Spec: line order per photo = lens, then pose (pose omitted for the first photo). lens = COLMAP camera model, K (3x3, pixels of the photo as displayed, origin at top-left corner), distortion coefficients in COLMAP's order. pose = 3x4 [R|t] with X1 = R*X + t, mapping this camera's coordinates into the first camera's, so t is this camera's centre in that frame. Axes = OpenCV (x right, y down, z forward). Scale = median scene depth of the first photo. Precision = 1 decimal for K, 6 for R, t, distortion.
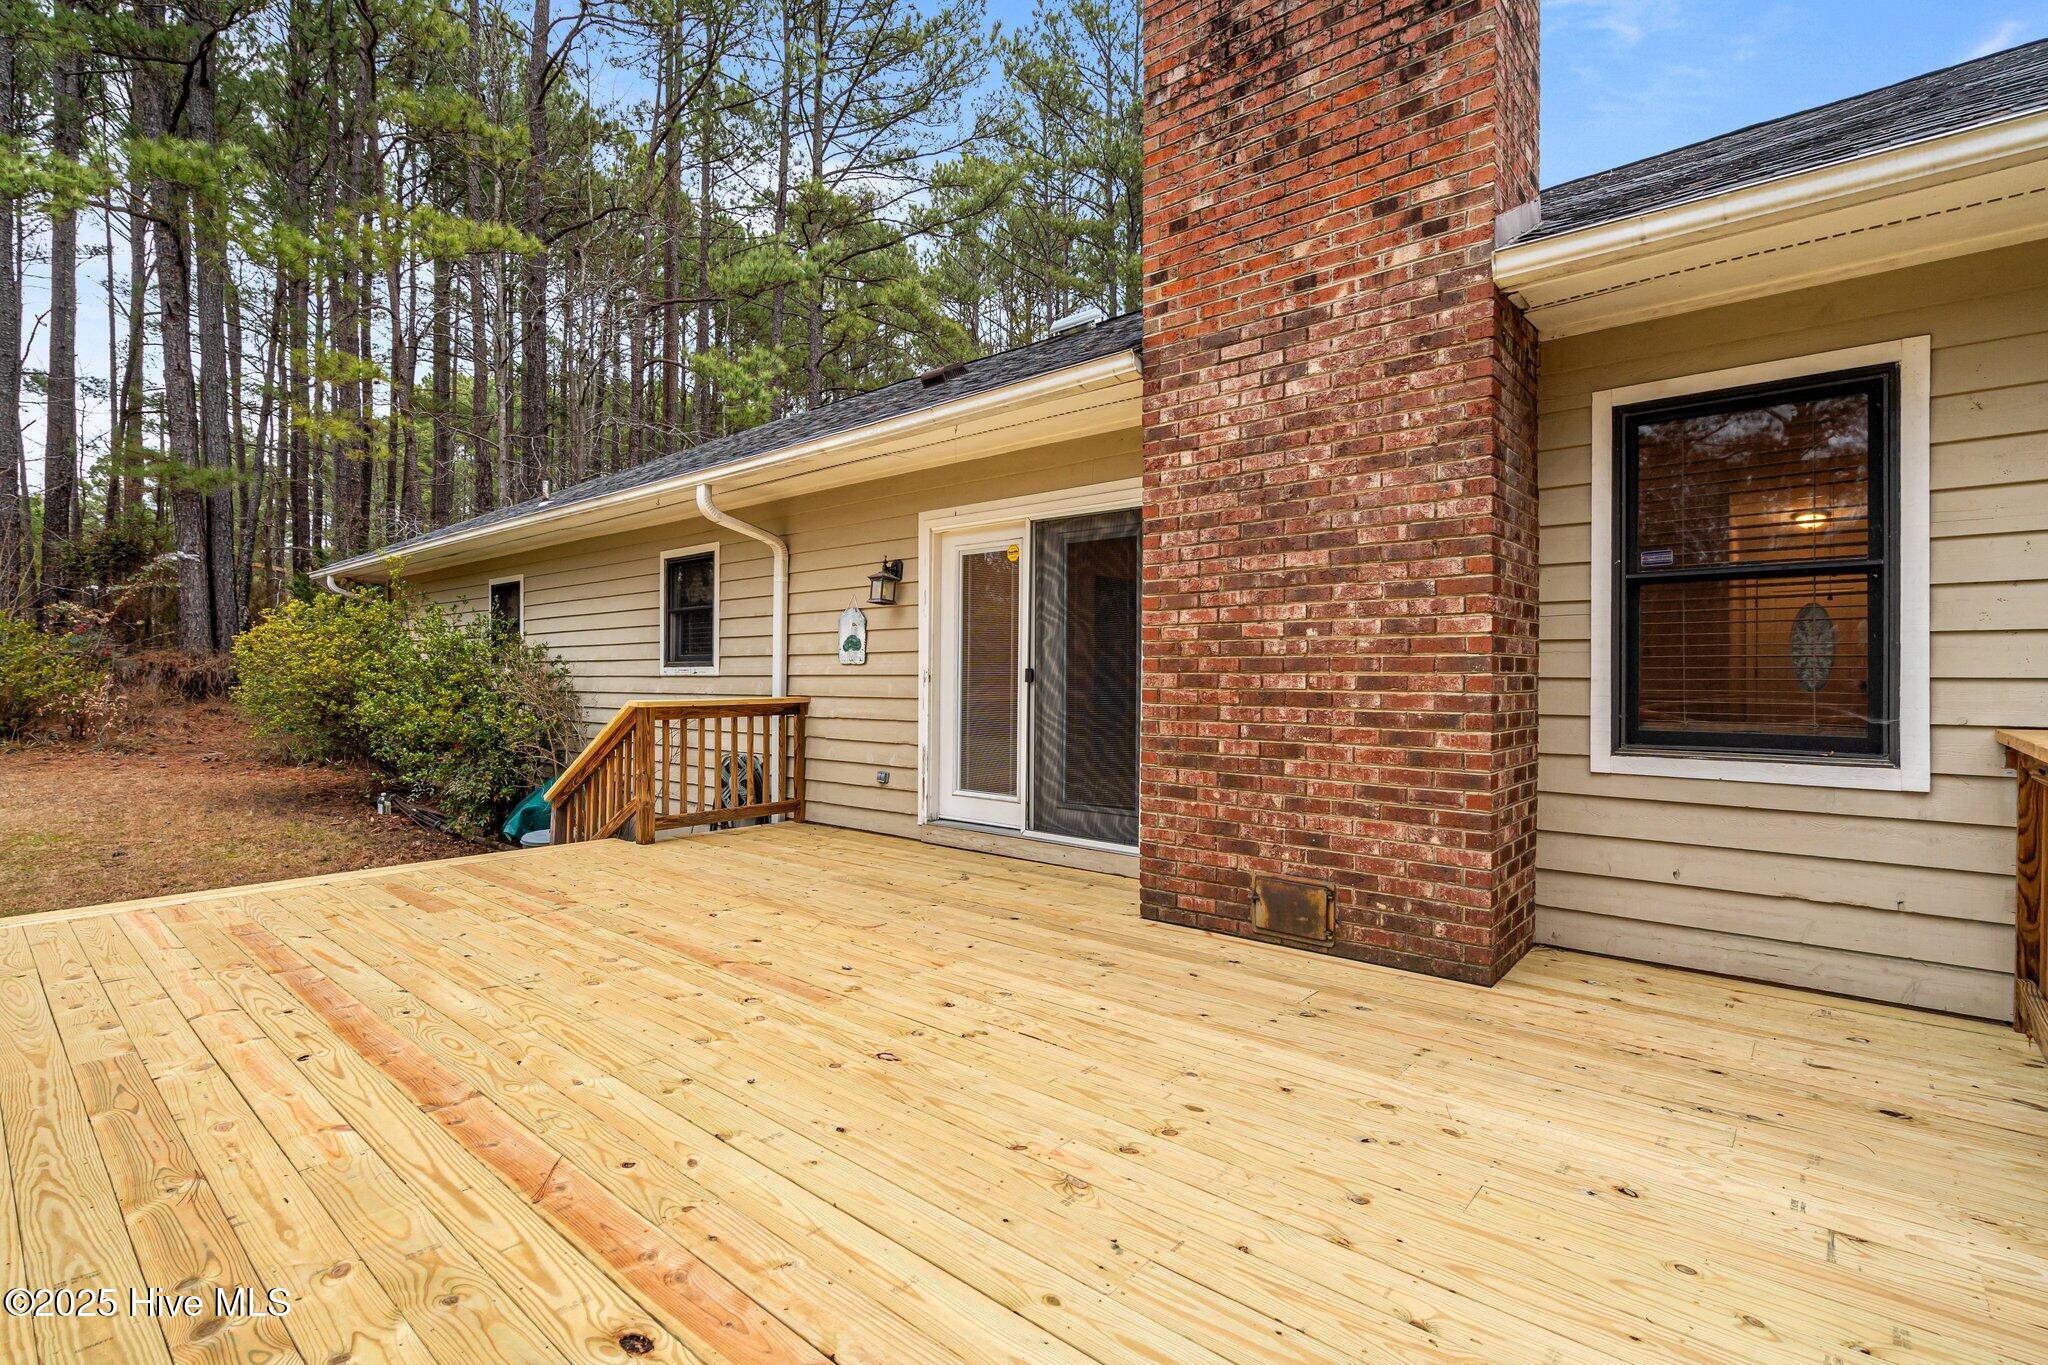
lens RADIAL K [[929.5, 0, 1008.8], [0, 929.5, 673.8], [0, 0, 1]] dist [-0.004497, 0.001720]
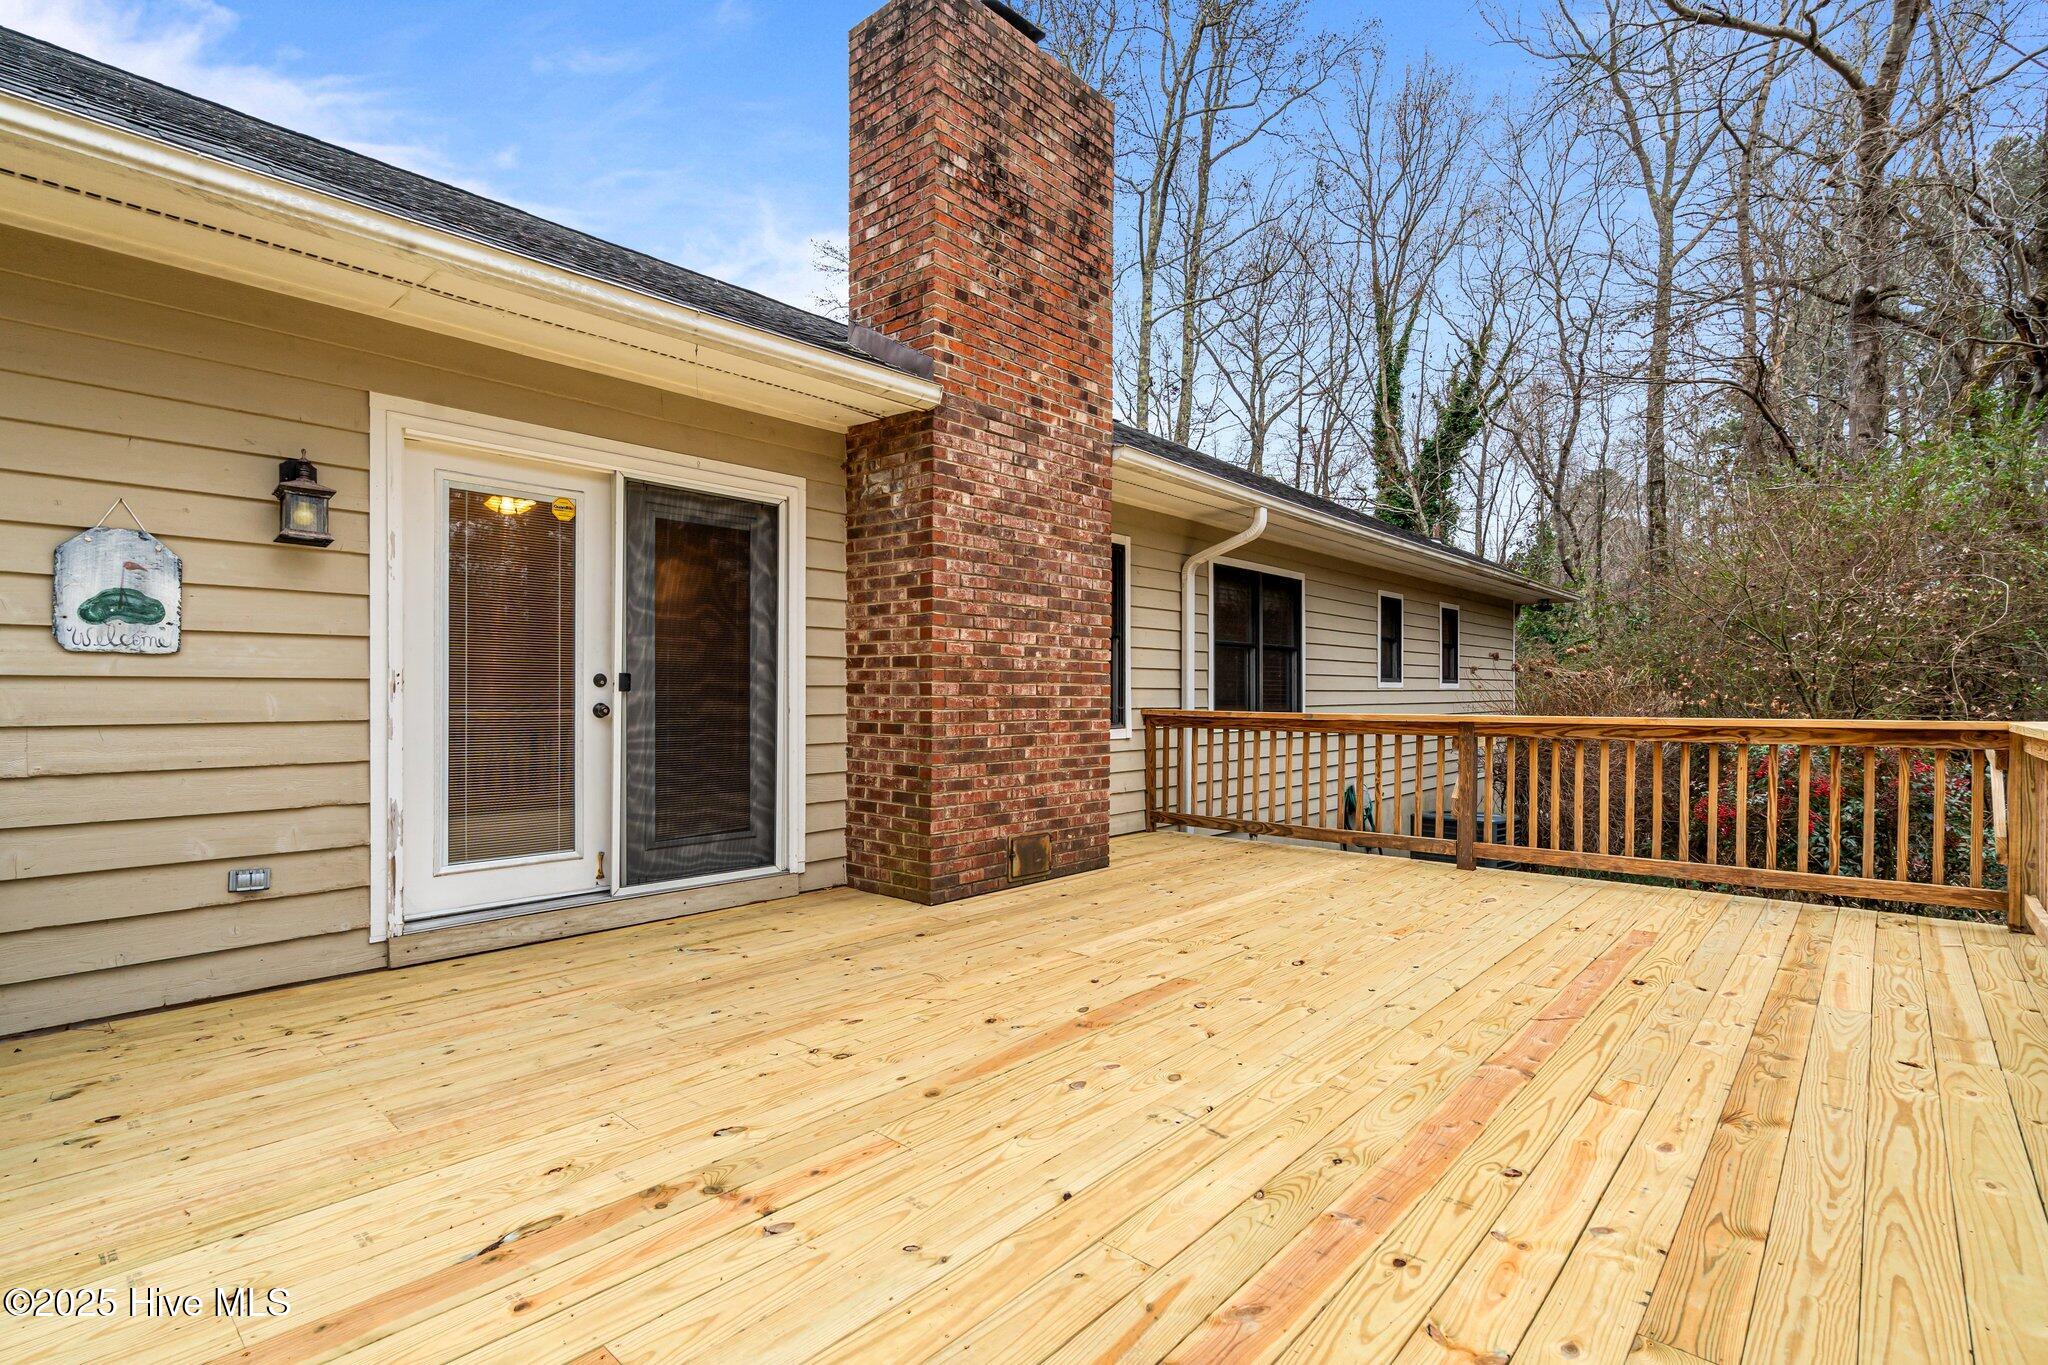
lens RADIAL K [[929.5, 0, 1043.3], [0, 929.5, 691.3], [0, 0, 1]] dist [-0.004497, 0.001720]
pose [[0.026210, -0.003433, 0.999651, -1.028810], [-0.007758, 0.999963, 0.003638, 0.005303], [-0.999626, -0.007850, 0.026183, 0.914601]]
